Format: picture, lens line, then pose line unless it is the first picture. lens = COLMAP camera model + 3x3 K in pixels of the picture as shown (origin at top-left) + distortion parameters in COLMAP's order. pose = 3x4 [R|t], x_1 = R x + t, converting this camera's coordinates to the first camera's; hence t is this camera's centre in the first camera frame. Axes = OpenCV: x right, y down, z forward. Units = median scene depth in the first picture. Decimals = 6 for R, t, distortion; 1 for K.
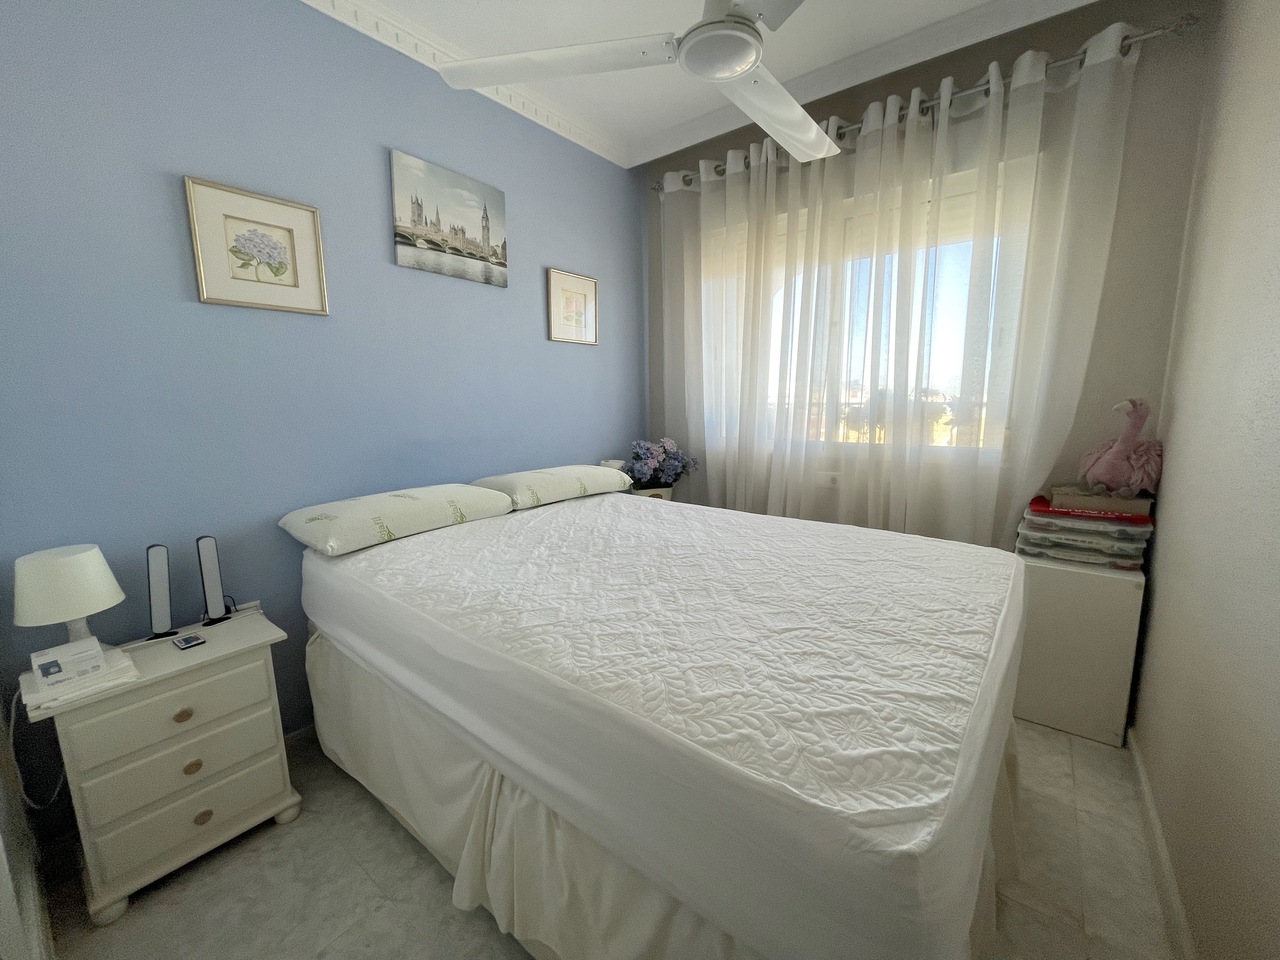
lens RADIAL K [[518.0, 0, 639.8], [0, 518.0, 477.7], [0, 0, 1]] dist [-0.001903, -0.000071]
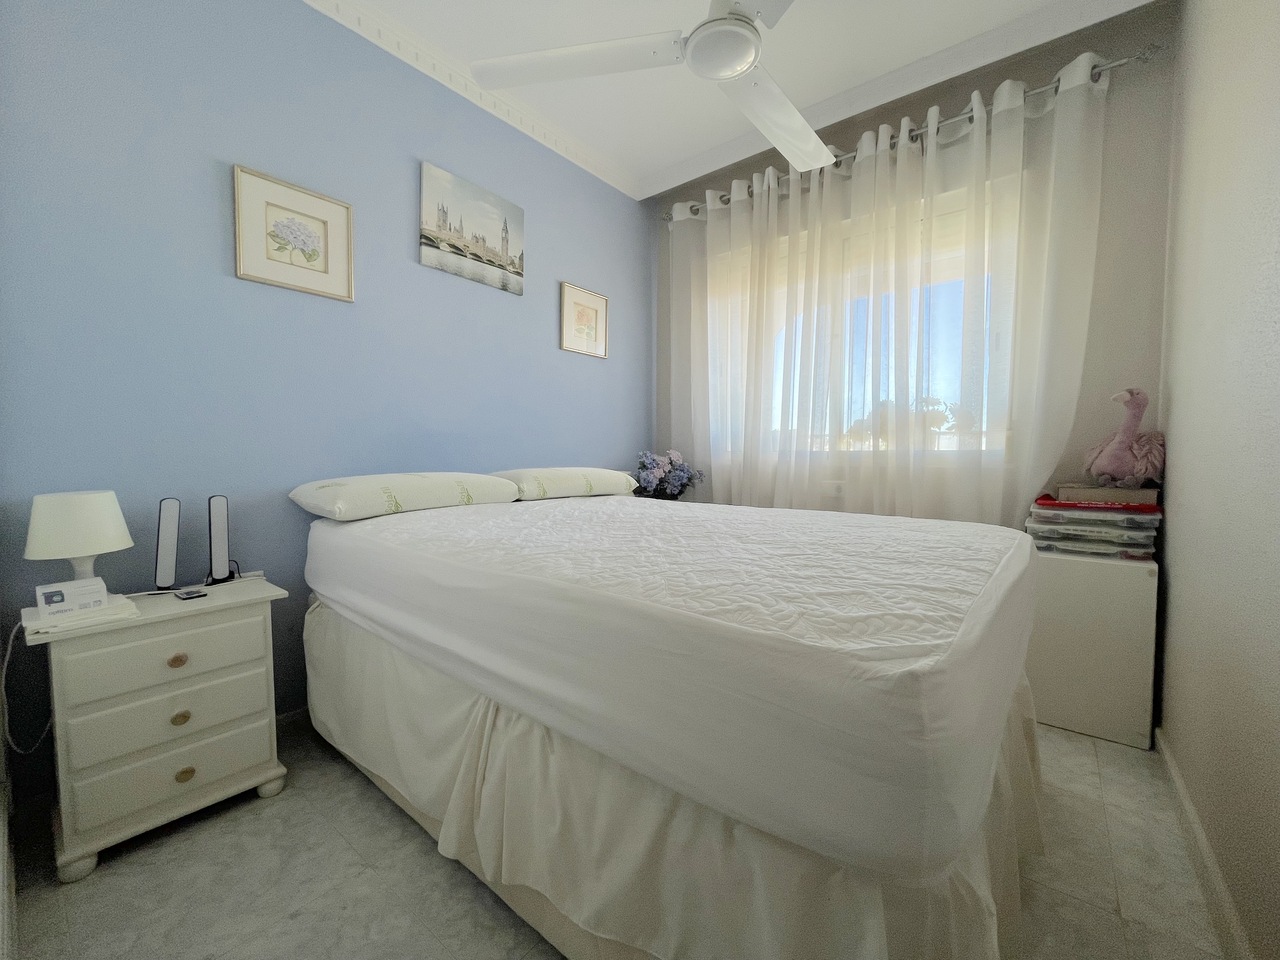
lens RADIAL K [[518.0, 0, 639.8], [0, 518.0, 477.7], [0, 0, 1]] dist [-0.001903, -0.000071]
pose [[0.999754, 0.016790, -0.014504, 0.005058], [-0.018285, 0.993765, -0.109989, 0.143033], [0.012567, 0.110227, 0.993827, -0.005461]]
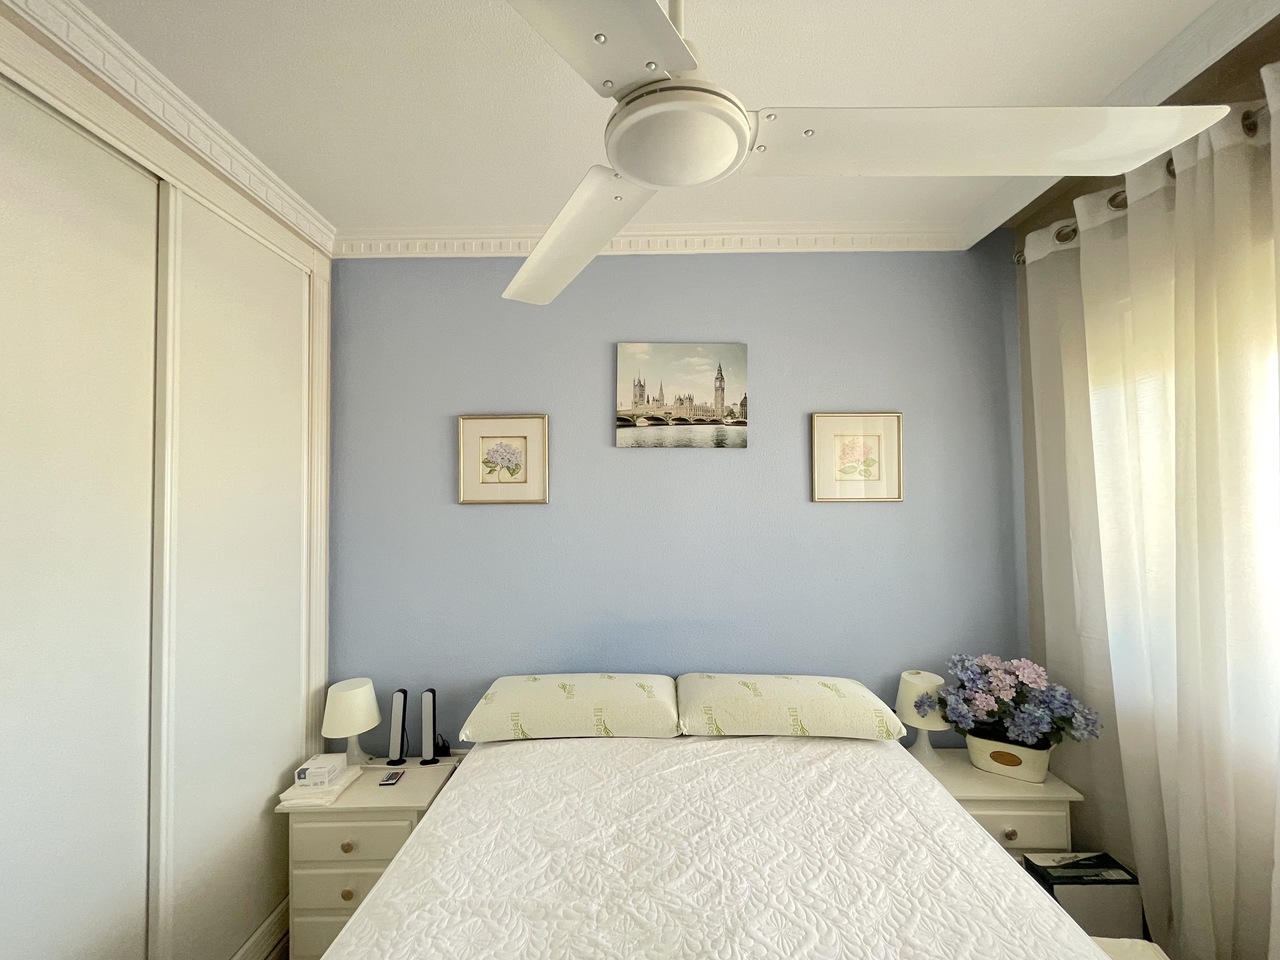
lens RADIAL K [[518.0, 0, 639.8], [0, 518.0, 477.7], [0, 0, 1]] dist [-0.001903, -0.000071]
pose [[0.615993, -0.017453, -0.787558, 0.386306], [-0.118819, 0.986258, -0.114791, -0.252645], [0.778739, 0.164287, 0.605455, 0.447983]]
